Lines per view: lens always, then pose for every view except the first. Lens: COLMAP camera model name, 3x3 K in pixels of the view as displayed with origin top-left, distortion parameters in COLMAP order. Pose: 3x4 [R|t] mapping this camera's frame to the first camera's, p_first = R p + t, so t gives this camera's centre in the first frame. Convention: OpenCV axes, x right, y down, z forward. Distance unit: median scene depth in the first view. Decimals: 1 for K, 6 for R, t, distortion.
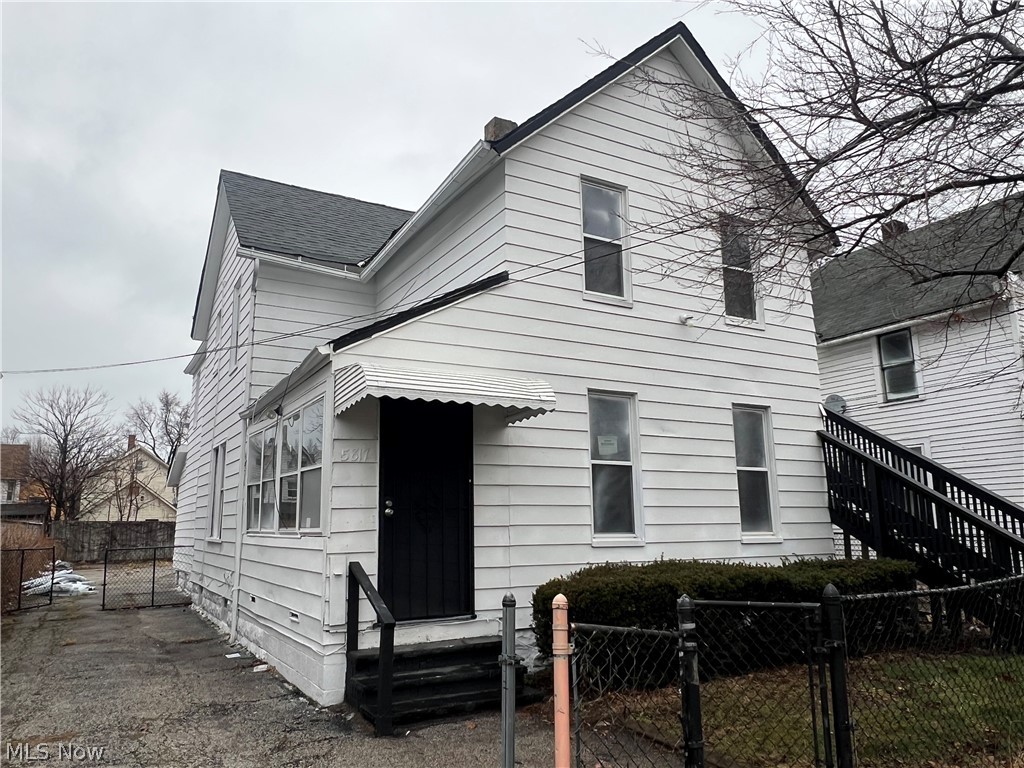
lens RADIAL K [[746.5, 0, 511.8], [0, 746.5, 377.1], [0, 0, 1]] dist [-0.000603, 0.003568]
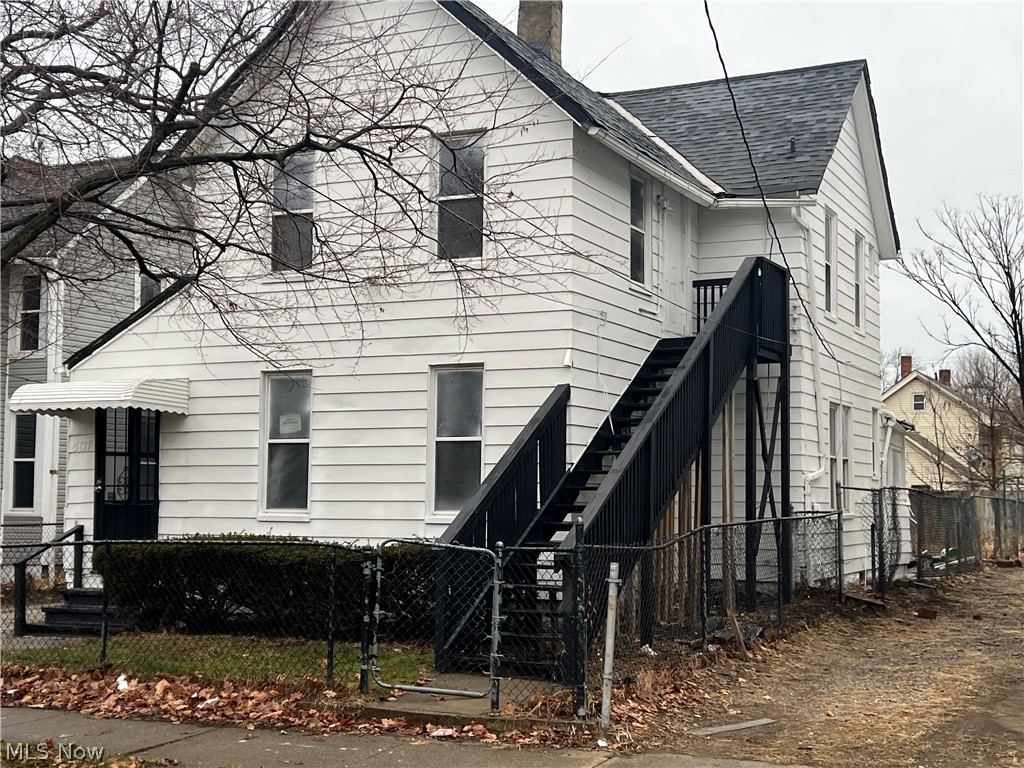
lens RADIAL K [[1406.3, 0, 512.9], [0, 1406.3, 385.6], [0, 0, 1]] dist [0.131893, 0.000000]
pose [[0.577539, -0.049292, -0.814874, 1.850012], [0.150171, 0.987557, 0.046696, -0.004969], [0.802432, -0.149339, 0.577754, 0.132899]]
